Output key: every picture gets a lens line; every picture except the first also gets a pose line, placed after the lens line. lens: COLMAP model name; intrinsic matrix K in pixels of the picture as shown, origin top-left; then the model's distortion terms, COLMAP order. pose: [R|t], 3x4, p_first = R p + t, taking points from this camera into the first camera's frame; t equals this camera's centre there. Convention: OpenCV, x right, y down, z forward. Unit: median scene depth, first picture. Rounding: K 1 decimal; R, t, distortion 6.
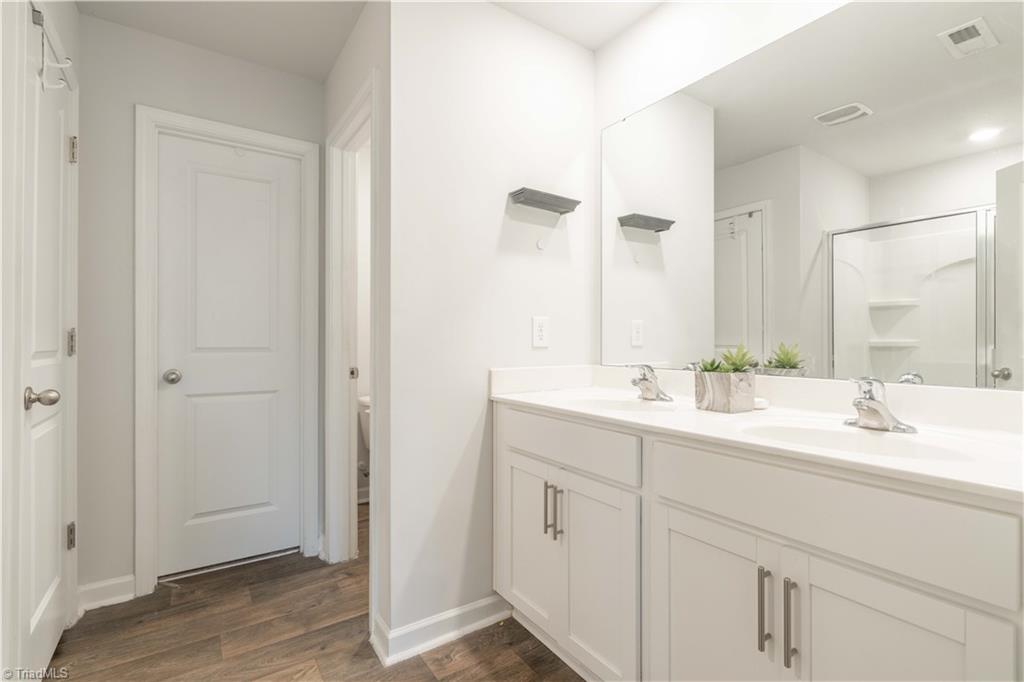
lens RADIAL K [[467.9, 0, 513.9], [0, 467.9, 350.9], [0, 0, 1]] dist [-0.001588, -0.000166]
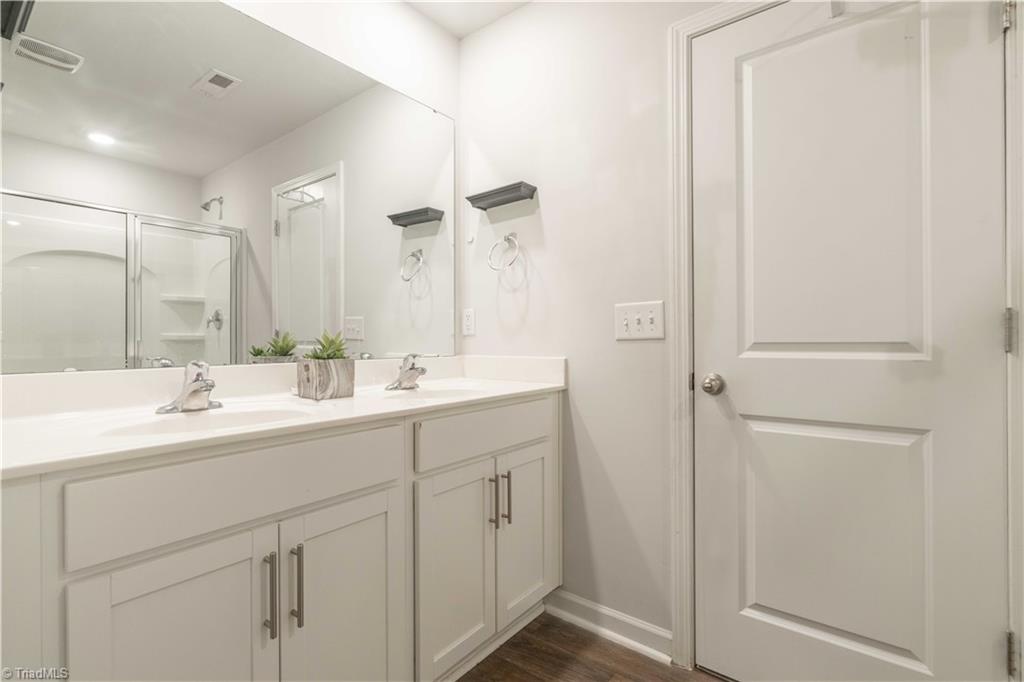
lens RADIAL K [[432.3, 0, 512.0], [0, 432.3, 341.0], [0, 0, 1]] dist [-0.002645, -0.001282]
pose [[-0.331838, -0.006462, 0.943314, -0.578639], [-0.004762, 0.999975, 0.005175, -0.001524], [-0.943324, -0.002775, -0.331861, 0.942127]]
